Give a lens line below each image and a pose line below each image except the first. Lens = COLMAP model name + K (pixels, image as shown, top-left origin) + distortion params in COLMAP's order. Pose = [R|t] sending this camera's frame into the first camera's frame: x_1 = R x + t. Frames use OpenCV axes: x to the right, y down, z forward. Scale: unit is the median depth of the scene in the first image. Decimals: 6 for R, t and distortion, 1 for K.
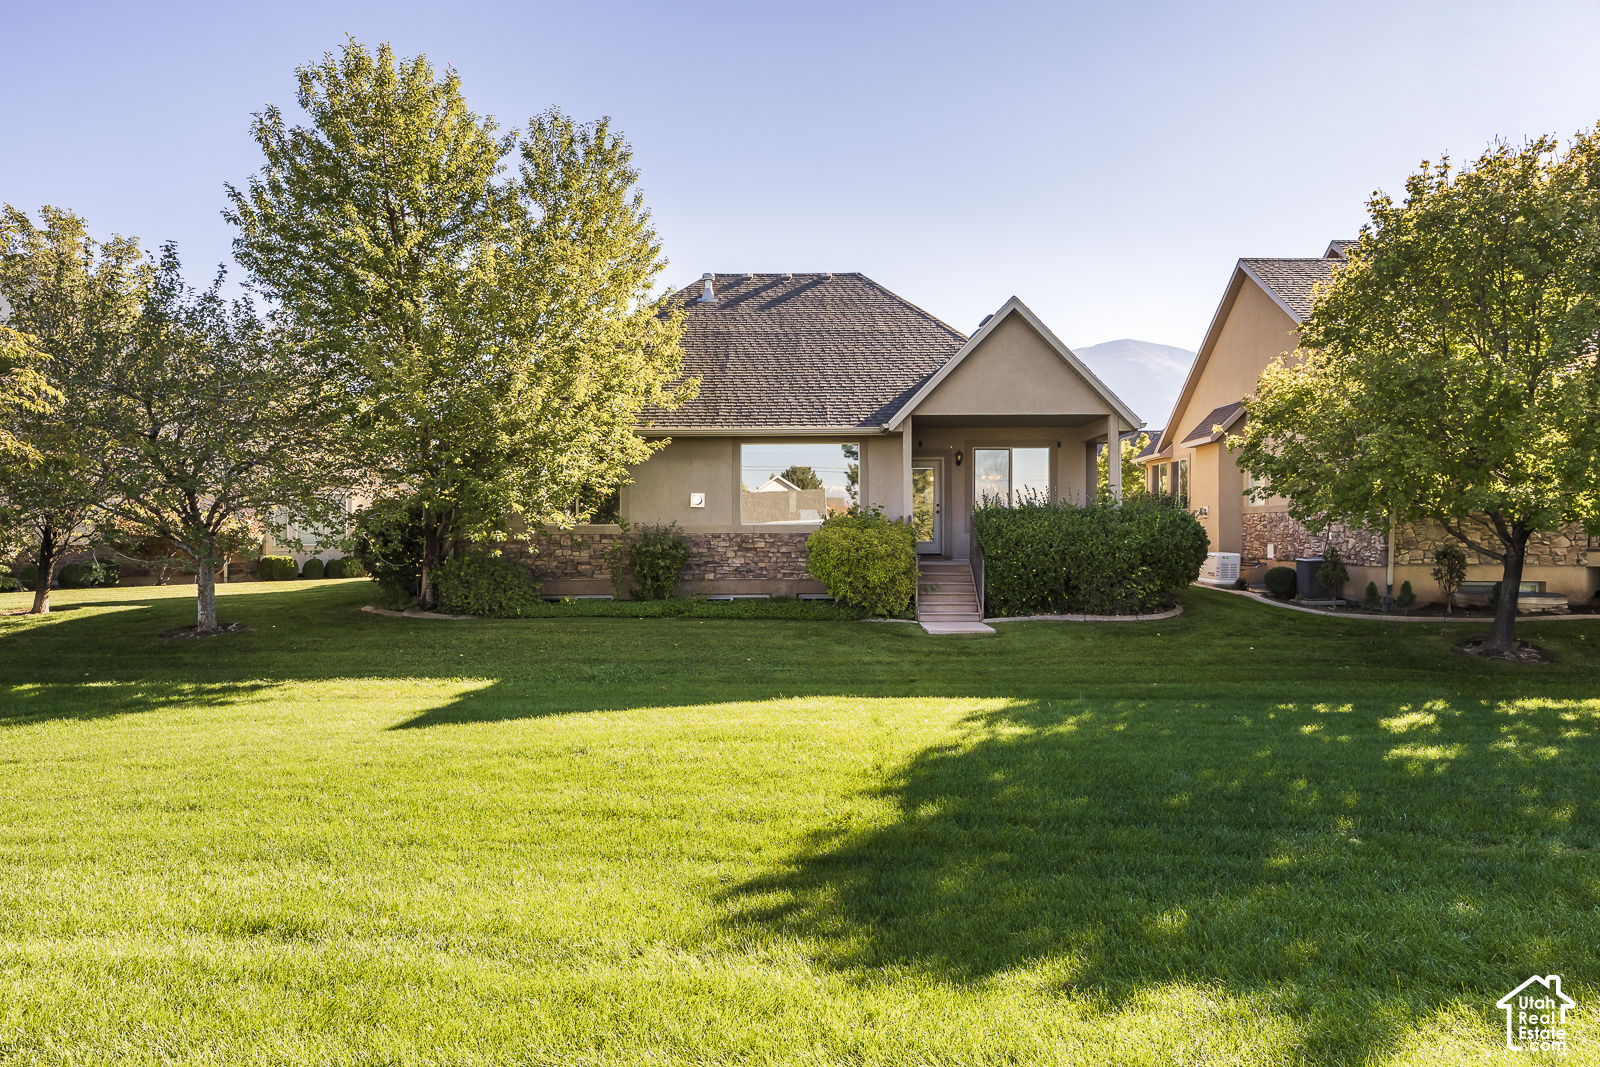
lens RADIAL K [[1051.6, 0, 802.6], [0, 1051.6, 544.8], [0, 0, 1]] dist [-0.020305, 0.000246]
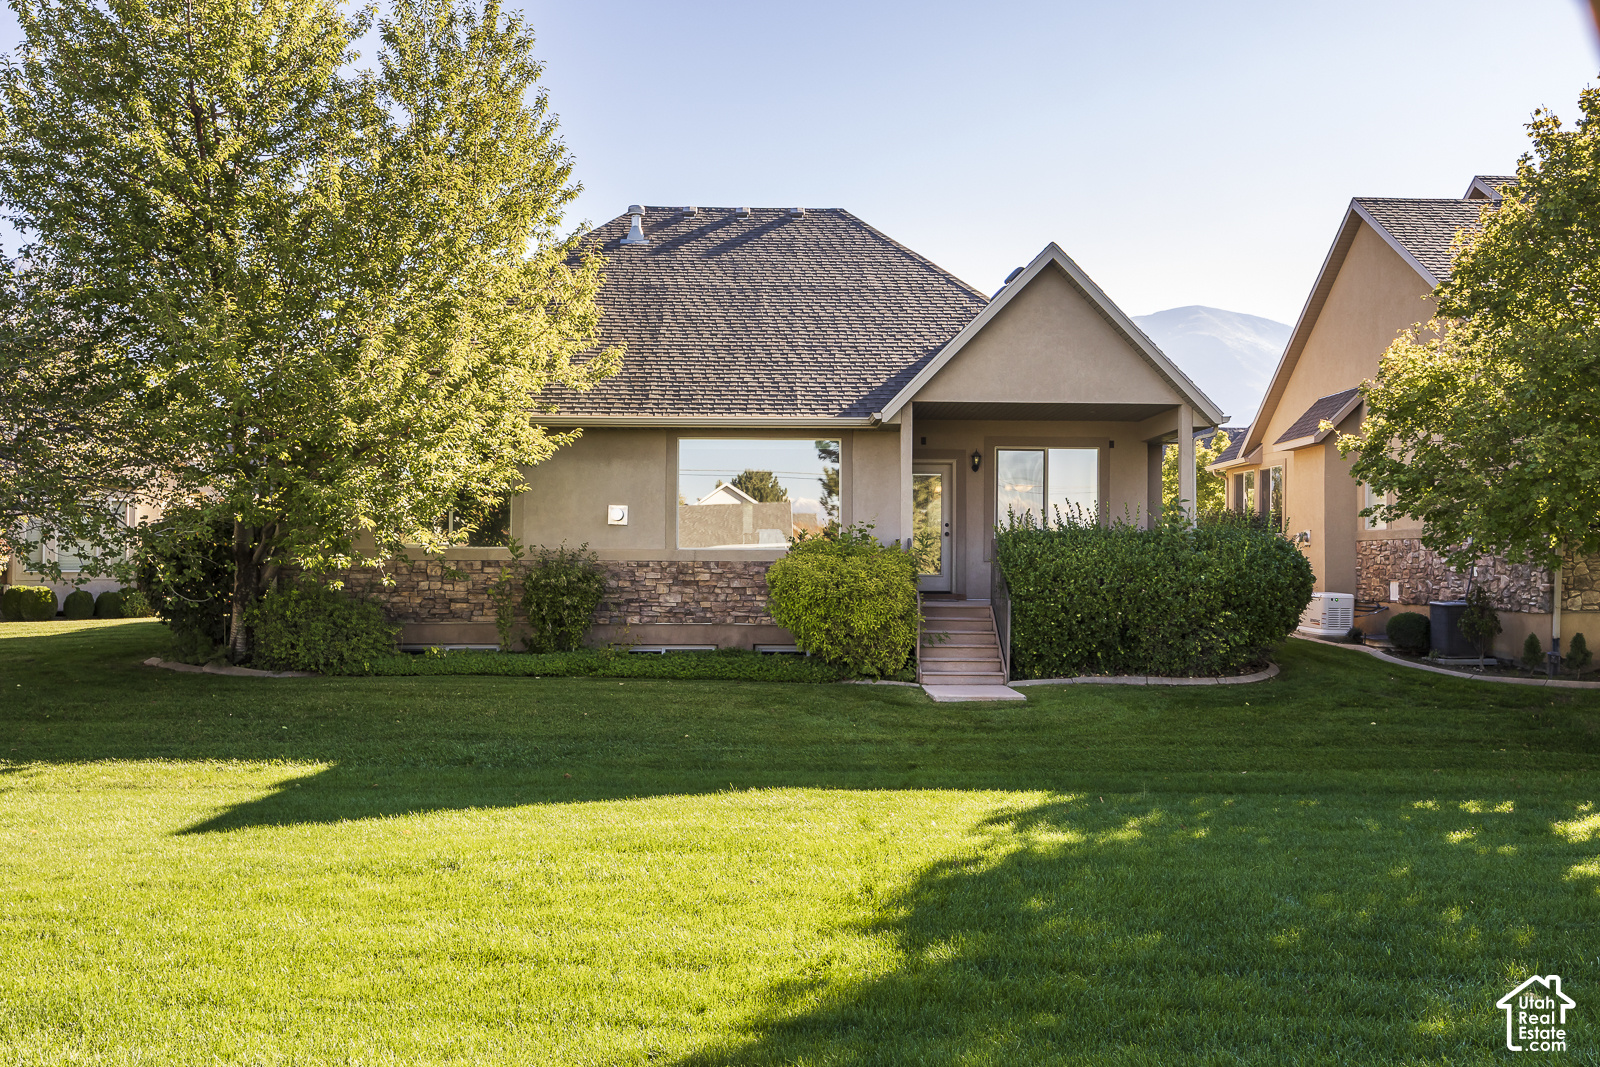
lens RADIAL K [[1427.6, 0, 812.0], [0, 1427.6, 538.3], [0, 0, 1]] dist [-0.016983, -0.008527]
pose [[0.999277, 0.009728, 0.036762, -0.002182], [-0.008718, 0.999582, -0.027552, -0.000218], [-0.037014, 0.027212, 0.998944, 0.011473]]
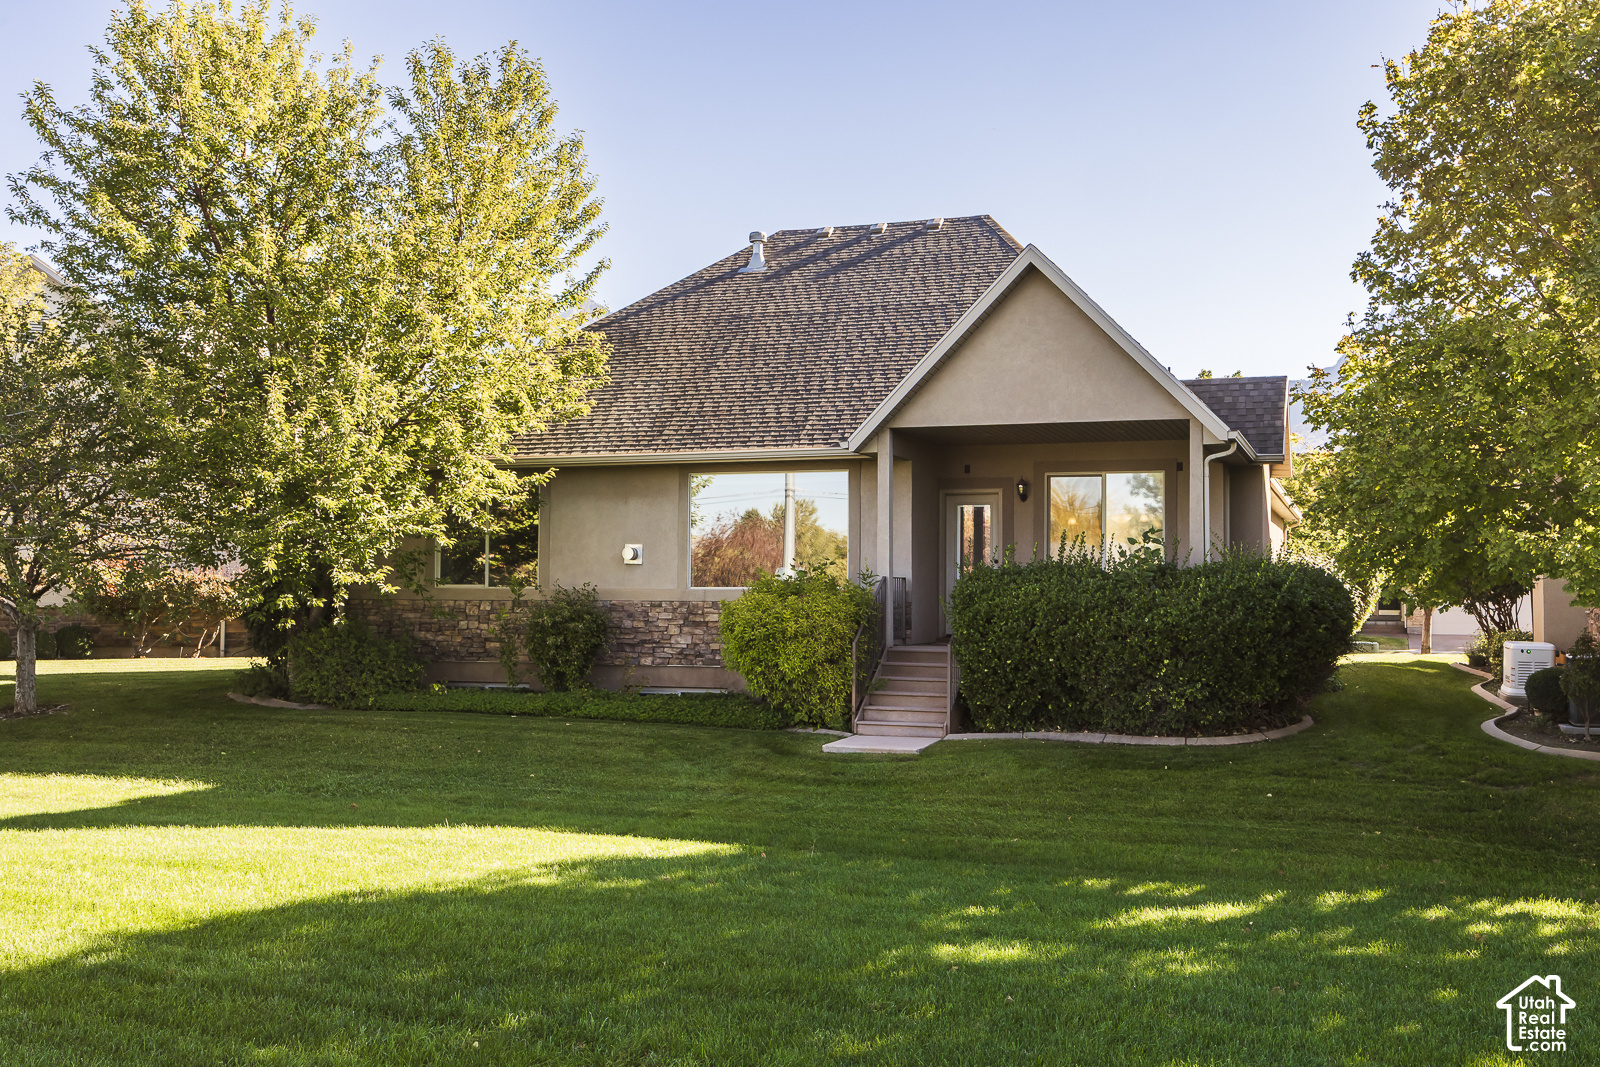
lens RADIAL K [[1598.2, 0, 800.0], [0, 1598.2, 526.9], [0, 0, 1]] dist [-0.000525, 0.000000]
pose [[0.942001, -0.005657, -0.335563, 0.415686], [-0.014000, 0.998325, -0.056130, -0.001551], [0.335318, 0.057573, 0.940344, 0.016489]]
